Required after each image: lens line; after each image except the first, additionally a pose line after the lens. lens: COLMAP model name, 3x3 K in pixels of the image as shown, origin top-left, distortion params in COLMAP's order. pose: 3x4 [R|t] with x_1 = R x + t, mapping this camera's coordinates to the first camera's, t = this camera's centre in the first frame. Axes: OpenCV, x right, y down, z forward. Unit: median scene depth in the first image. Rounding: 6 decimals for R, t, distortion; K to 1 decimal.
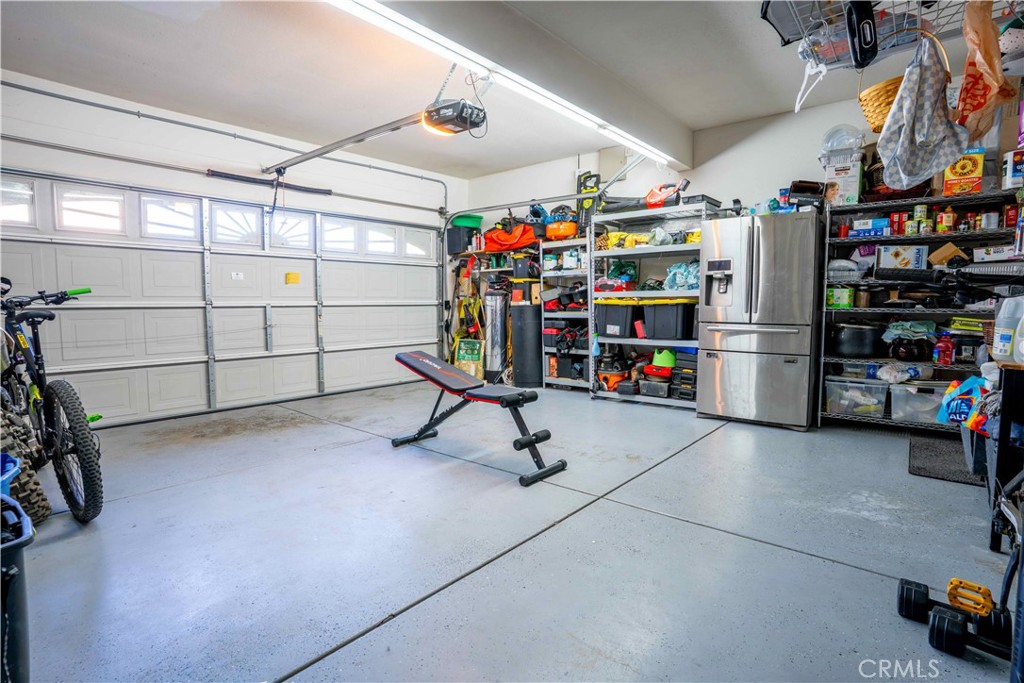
lens RADIAL K [[500.2, 0, 510.5], [0, 500.2, 339.4], [0, 0, 1]] dist [-0.085935, 0.042435]
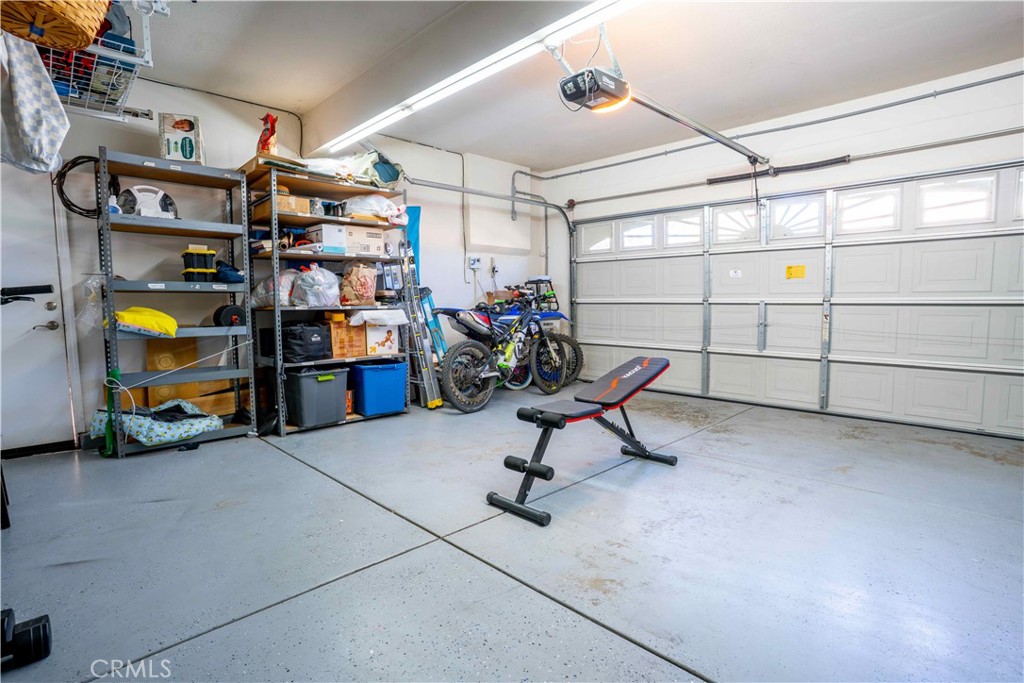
lens RADIAL K [[500.2, 0, 510.5], [0, 500.2, 339.4], [0, 0, 1]] dist [-0.085935, 0.042435]
pose [[-0.075451, 0.081061, -0.993849, 0.567638], [-0.065152, 0.994160, 0.086033, -0.054981], [0.995019, 0.071243, -0.069729, 0.669372]]
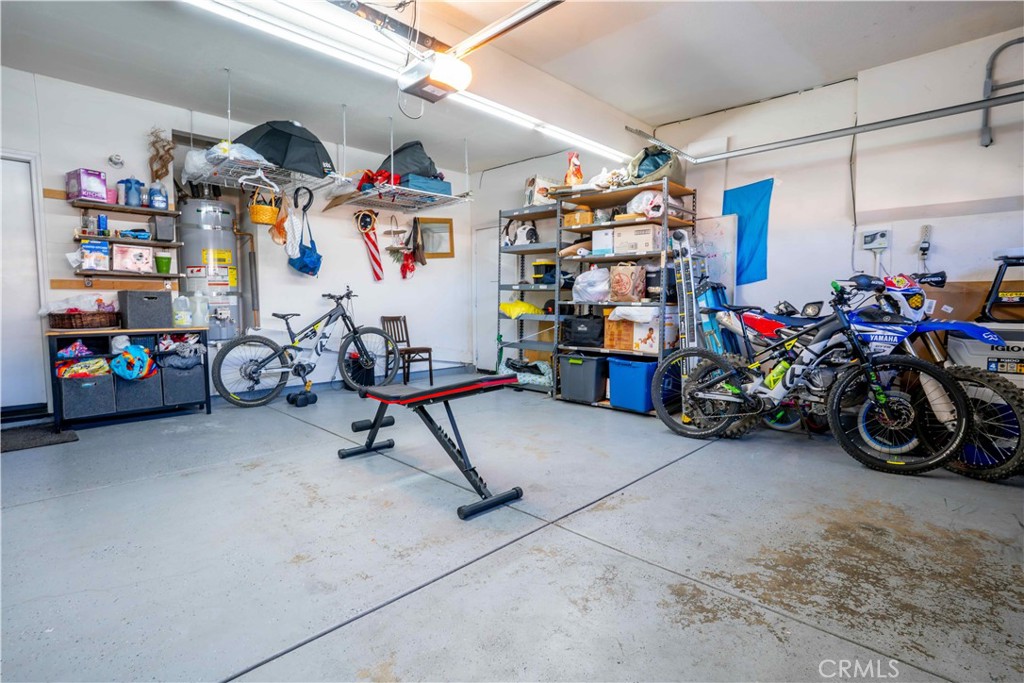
lens RADIAL K [[500.2, 0, 510.5], [0, 500.2, 339.4], [0, 0, 1]] dist [-0.085935, 0.042435]
pose [[-0.998677, -0.003383, 0.051319, -0.207081], [0.004308, 0.988825, 0.149021, -0.095651], [-0.051250, 0.149045, -0.987501, 1.345722]]
